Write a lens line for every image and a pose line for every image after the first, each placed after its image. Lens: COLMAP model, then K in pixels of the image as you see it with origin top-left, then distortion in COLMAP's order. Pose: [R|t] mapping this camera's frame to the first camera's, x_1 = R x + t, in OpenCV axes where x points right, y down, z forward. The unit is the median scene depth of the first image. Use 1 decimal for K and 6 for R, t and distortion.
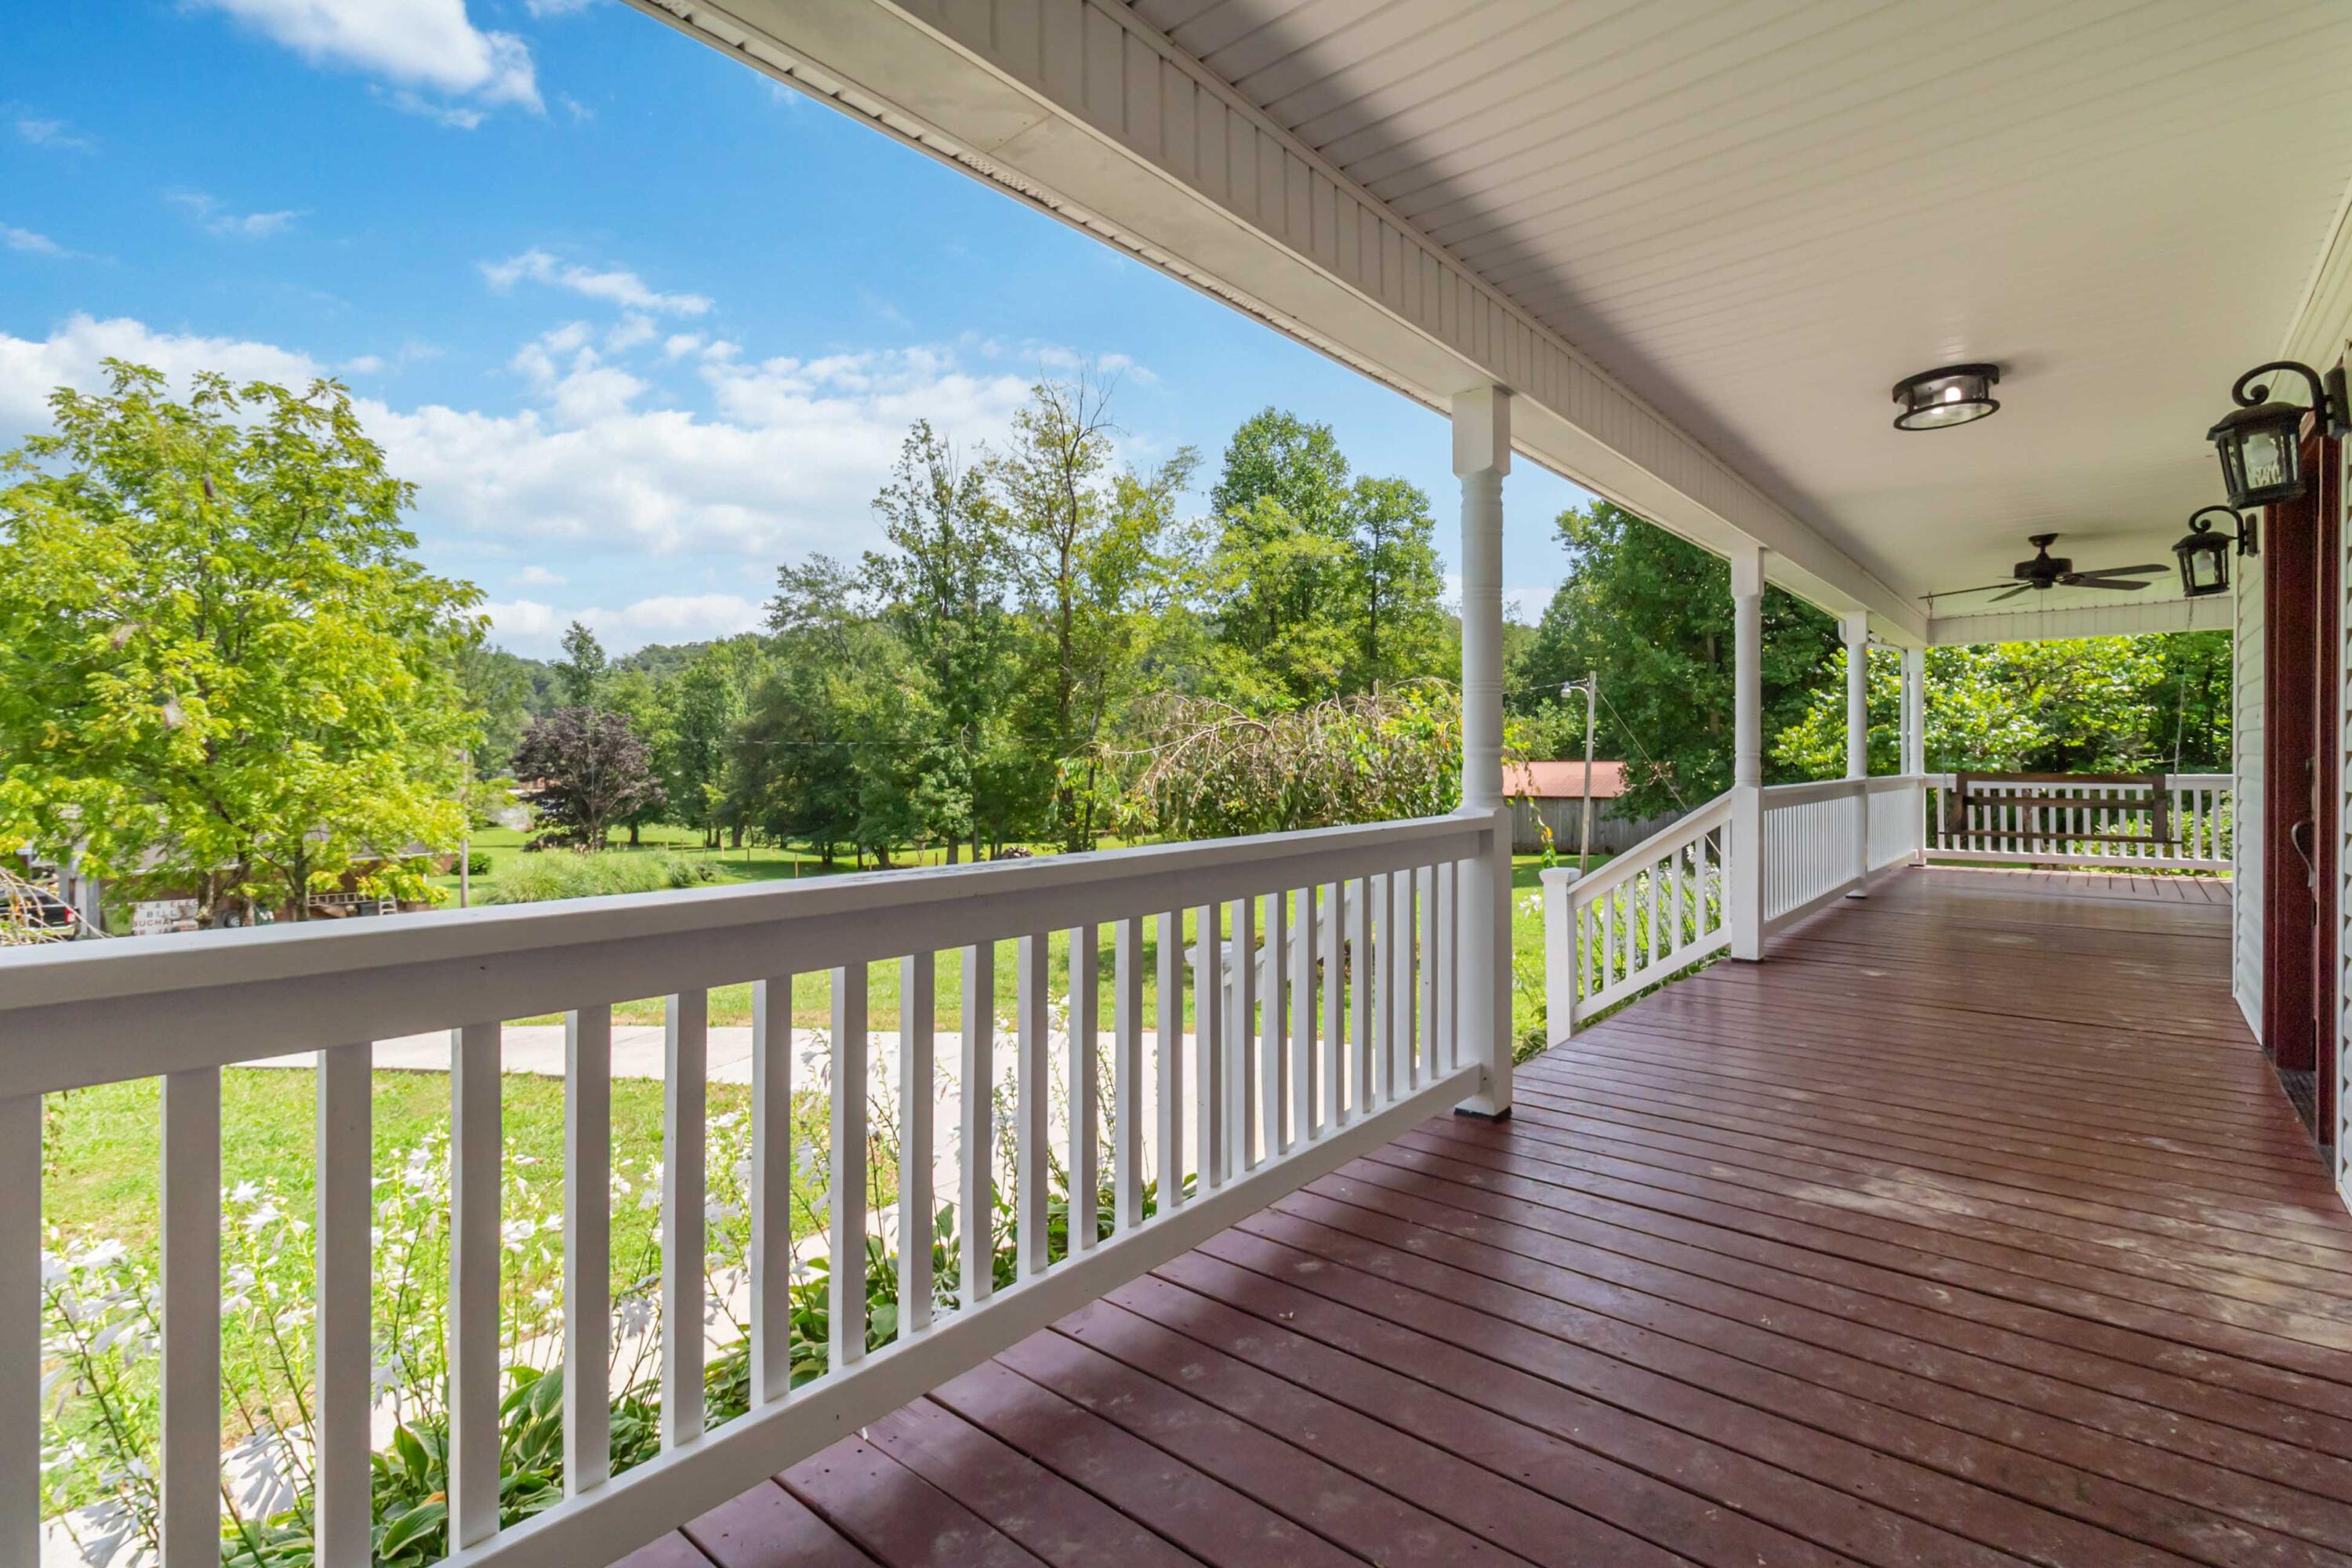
lens RADIAL K [[1093.8, 0, 1207.7], [0, 1093.8, 768.7], [0, 0, 1]] dist [-0.001697, 0.000117]
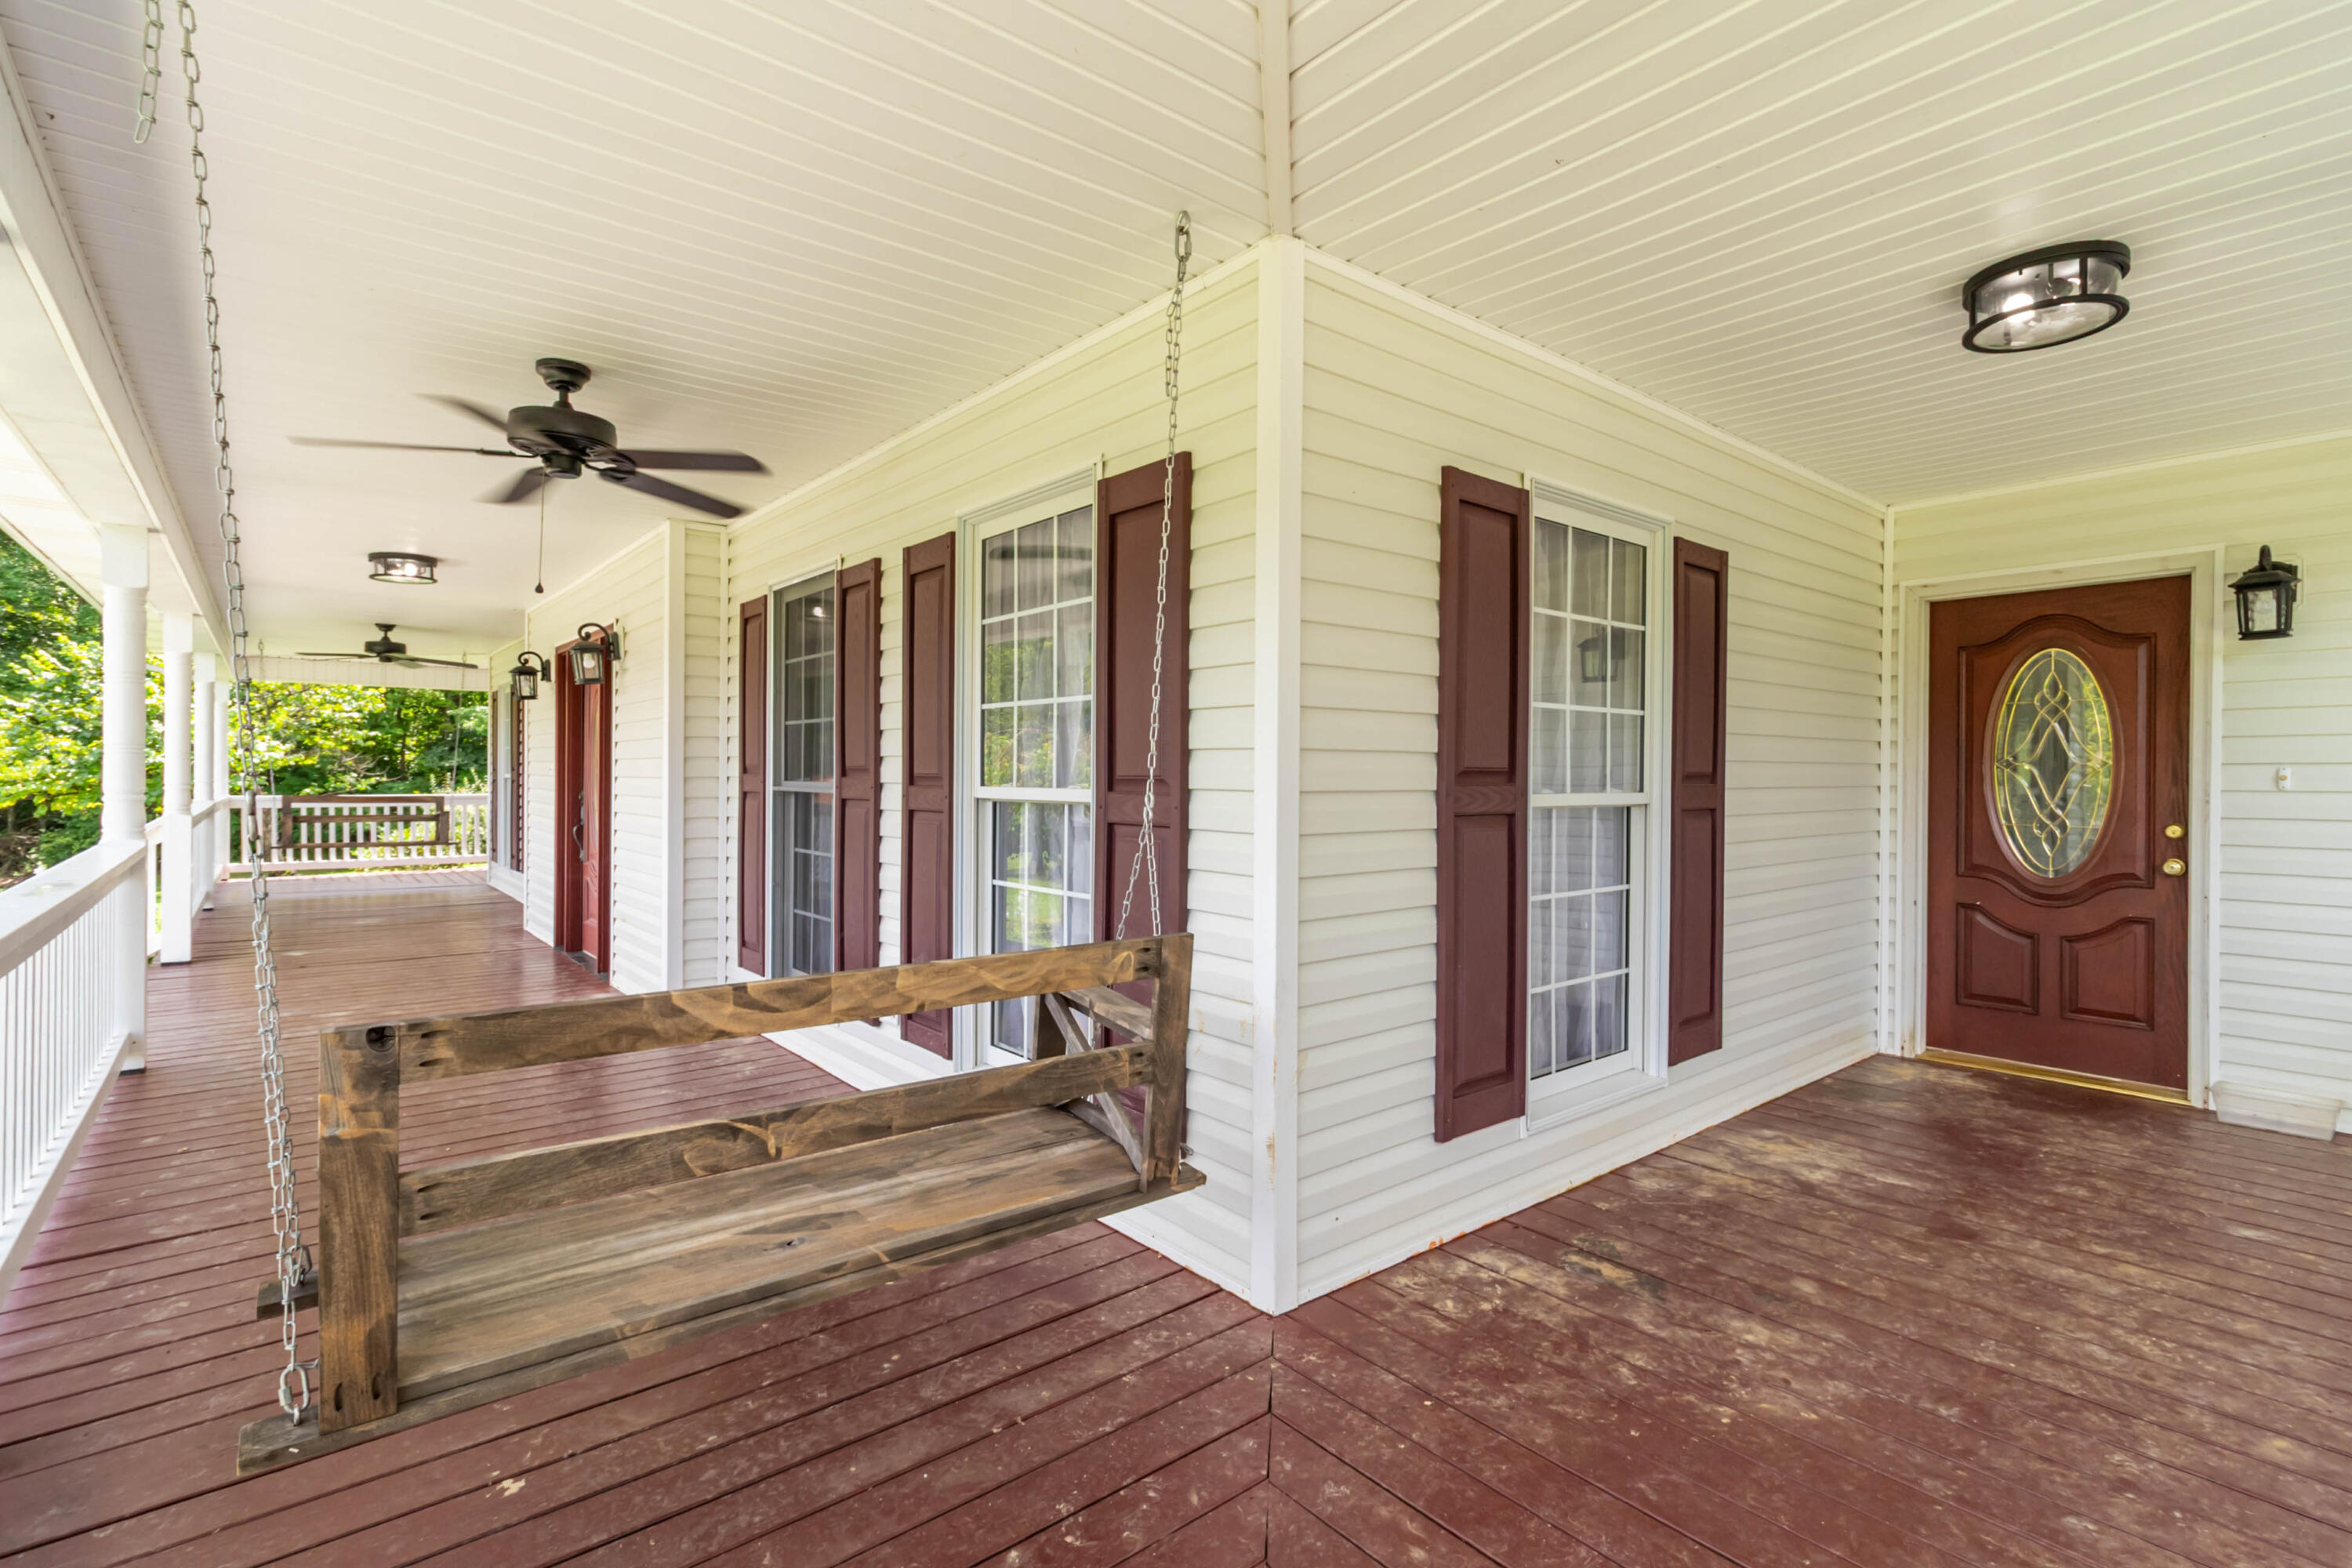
lens RADIAL K [[1093.8, 0, 1207.7], [0, 1093.8, 768.7], [0, 0, 1]] dist [-0.001697, 0.000117]
pose [[0.176544, 0.008008, 0.984260, -0.274864], [0.002310, 0.999961, -0.008550, -0.012041], [-0.984290, 0.003783, 0.176519, -0.175539]]
